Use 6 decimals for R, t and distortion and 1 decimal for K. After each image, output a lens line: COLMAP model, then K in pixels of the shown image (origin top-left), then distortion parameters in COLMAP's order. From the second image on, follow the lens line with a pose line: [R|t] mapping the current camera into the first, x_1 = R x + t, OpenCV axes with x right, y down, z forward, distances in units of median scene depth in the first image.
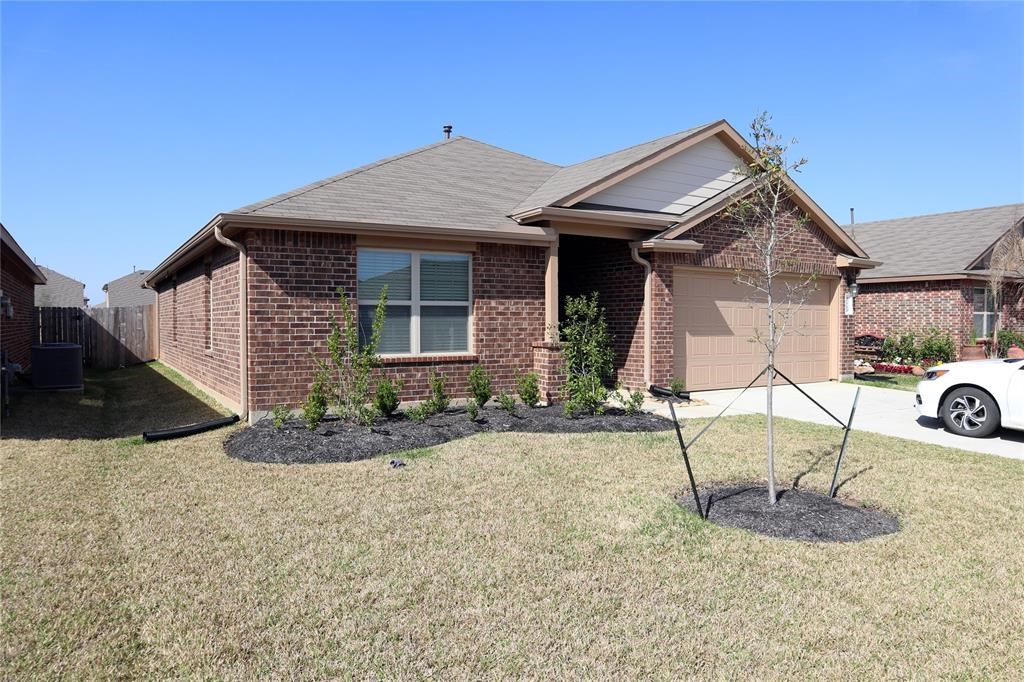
lens RADIAL K [[705.7, 0, 515.4], [0, 705.7, 342.3], [0, 0, 1]] dist [-0.117807, 0.067363]
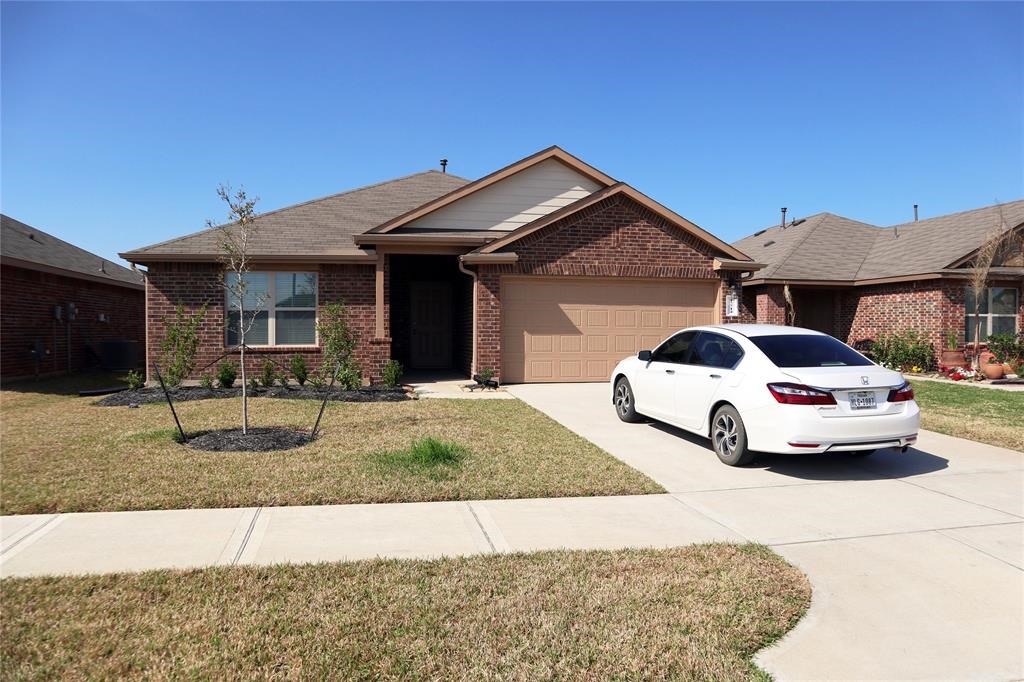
lens RADIAL K [[701.1, 0, 515.2], [0, 701.1, 346.8], [0, 0, 1]] dist [-0.133571, 0.081830]
pose [[0.941312, 0.007760, -0.337449, 0.657737], [-0.010285, 0.999931, -0.005695, 0.018452], [0.337381, 0.008831, 0.941327, -0.101805]]
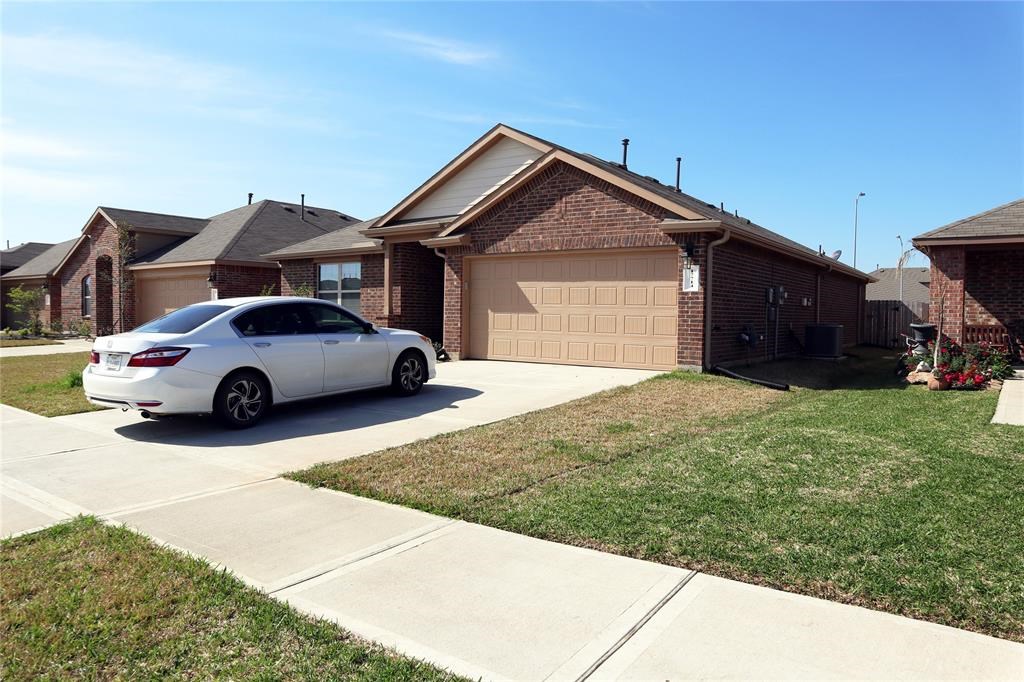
lens RADIAL K [[701.1, 0, 515.2], [0, 701.1, 346.8], [0, 0, 1]] dist [-0.133571, 0.081830]
pose [[0.393290, 0.048454, -0.918137, 1.440954], [-0.037384, 0.998627, 0.036688, 0.003293], [0.918654, 0.019894, 0.394562, 0.607194]]
